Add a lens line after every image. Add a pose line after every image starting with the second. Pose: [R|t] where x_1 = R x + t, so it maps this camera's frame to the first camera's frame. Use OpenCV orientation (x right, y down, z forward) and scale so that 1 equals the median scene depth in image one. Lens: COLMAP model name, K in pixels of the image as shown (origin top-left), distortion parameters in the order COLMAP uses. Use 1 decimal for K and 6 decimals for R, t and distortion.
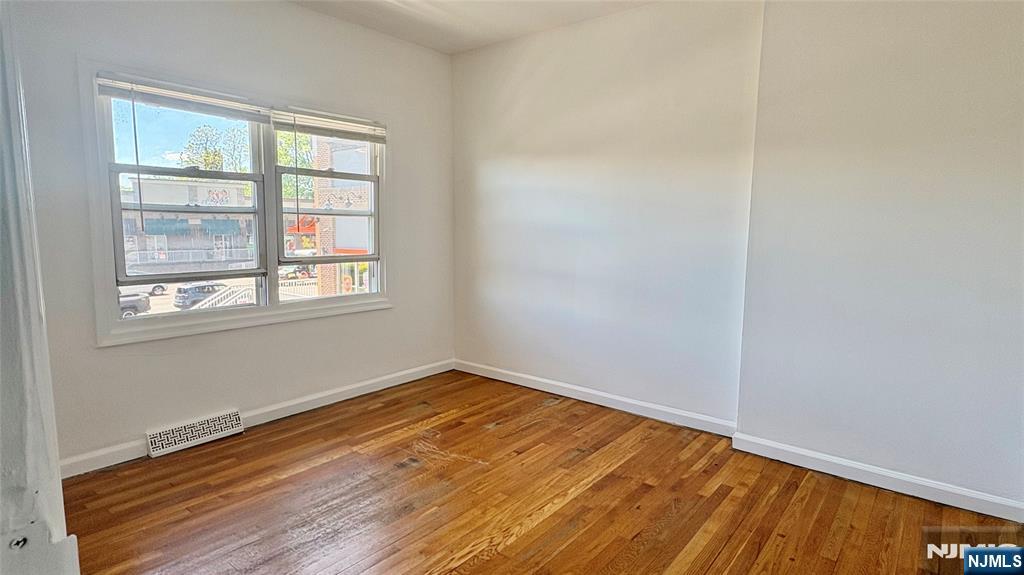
lens RADIAL K [[546.7, 0, 512.0], [0, 546.7, 287.5], [0, 0, 1]] dist [-0.000509, -0.000335]
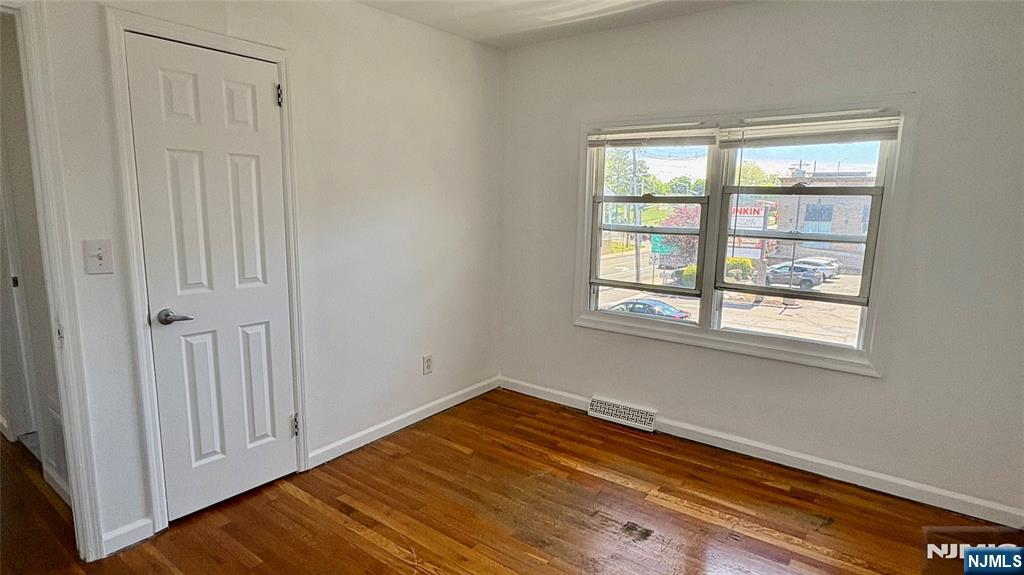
lens RADIAL K [[530.7, 0, 510.3], [0, 530.7, 289.7], [0, 0, 1]] dist [0.001493, 0.000202]
pose [[0.050496, 0.144233, -0.988255, 0.499409], [-0.140097, 0.980756, 0.135980, -0.121303], [0.988849, 0.131585, 0.069731, 0.599189]]
